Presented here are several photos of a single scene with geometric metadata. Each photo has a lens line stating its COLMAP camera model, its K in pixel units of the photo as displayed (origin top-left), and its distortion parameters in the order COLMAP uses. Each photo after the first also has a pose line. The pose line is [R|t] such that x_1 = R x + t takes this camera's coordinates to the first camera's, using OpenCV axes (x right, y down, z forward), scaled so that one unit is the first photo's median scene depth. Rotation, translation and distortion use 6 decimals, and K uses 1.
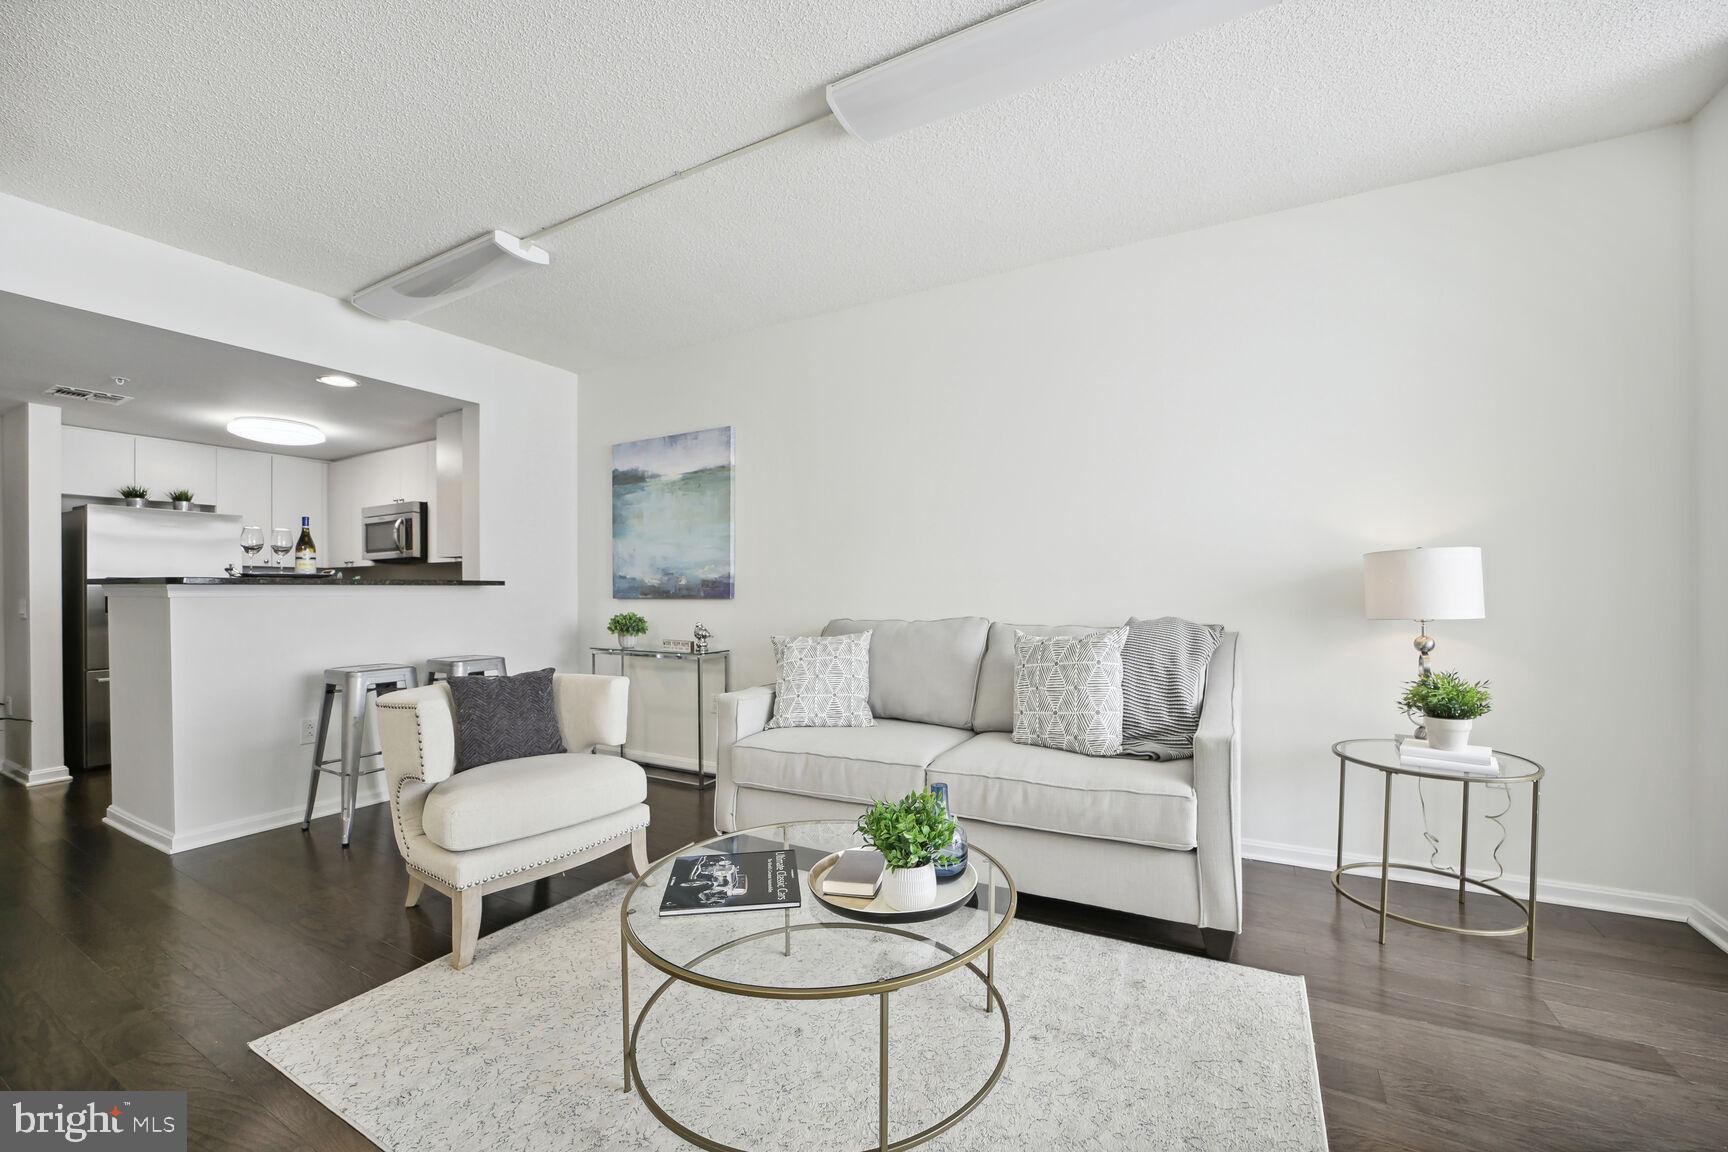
lens RADIAL K [[671.4, 0, 881.4], [0, 671.4, 585.5], [0, 0, 1]] dist [-0.030981, 0.006195]
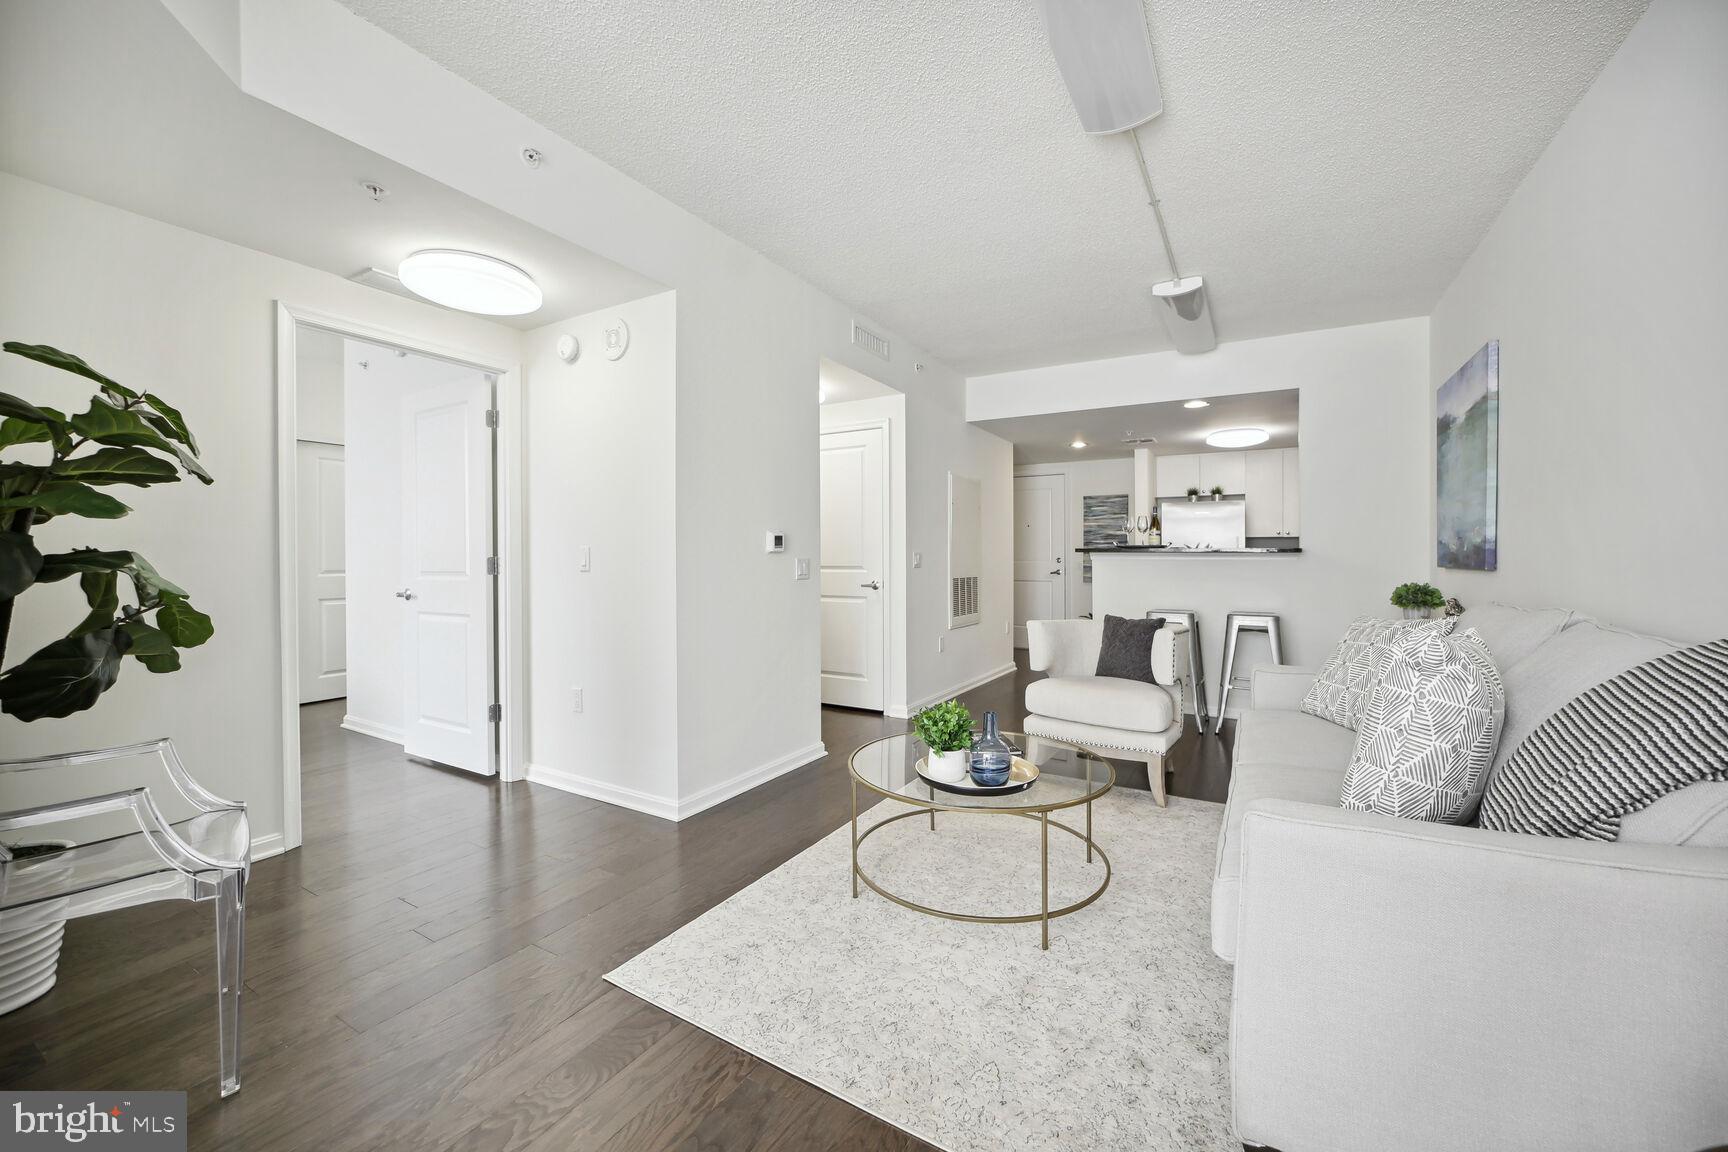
lens RADIAL K [[671.4, 0, 879.2], [0, 671.4, 561.6], [0, 0, 1]] dist [-0.030981, 0.006195]
pose [[-0.007921, 0.014220, -0.999868, 0.599318], [0.003280, 0.999894, 0.014194, -0.002840], [0.999963, -0.003167, -0.007967, 0.362141]]
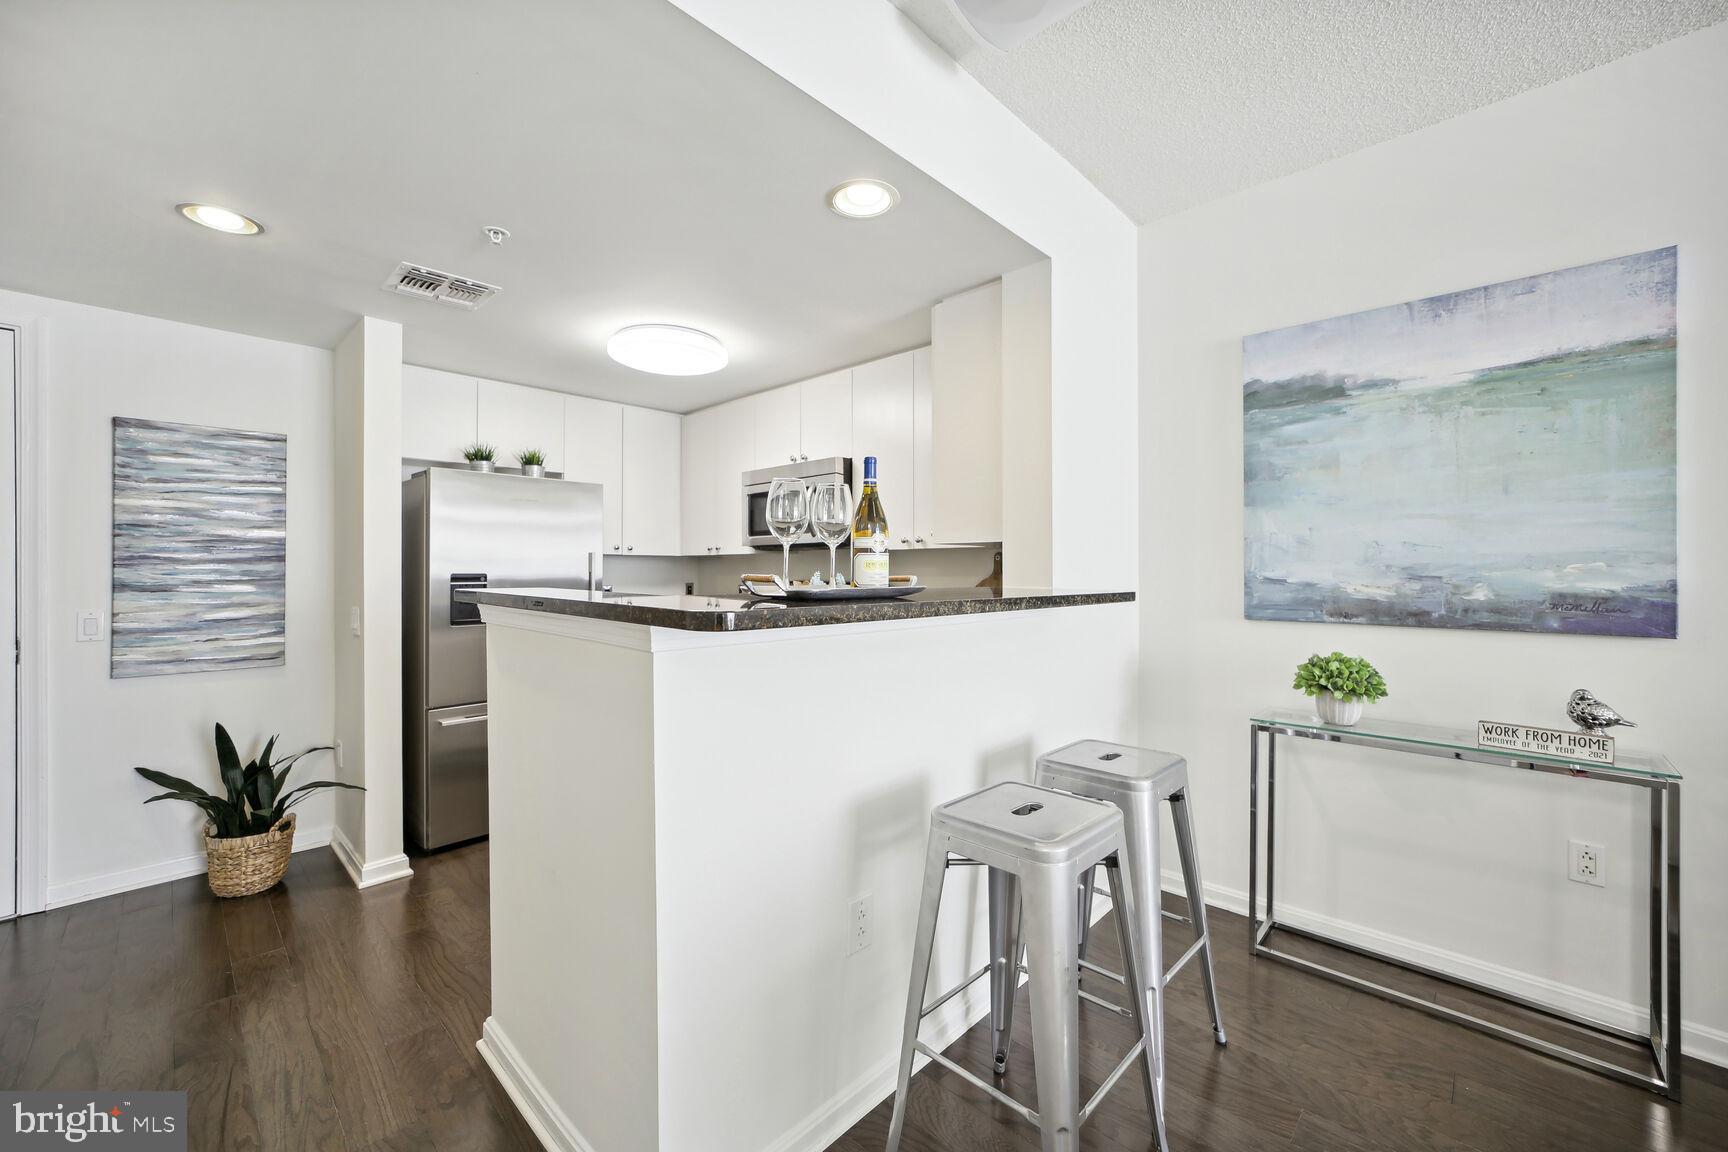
lens RADIAL K [[671.4, 0, 907.6], [0, 671.4, 562.4], [0, 0, 1]] dist [-0.030981, 0.006195]
pose [[0.973912, 0.003717, -0.226897, -0.707983], [-0.004591, 0.999984, -0.003326, -0.030696], [0.226881, 0.004281, 0.973913, 0.536358]]
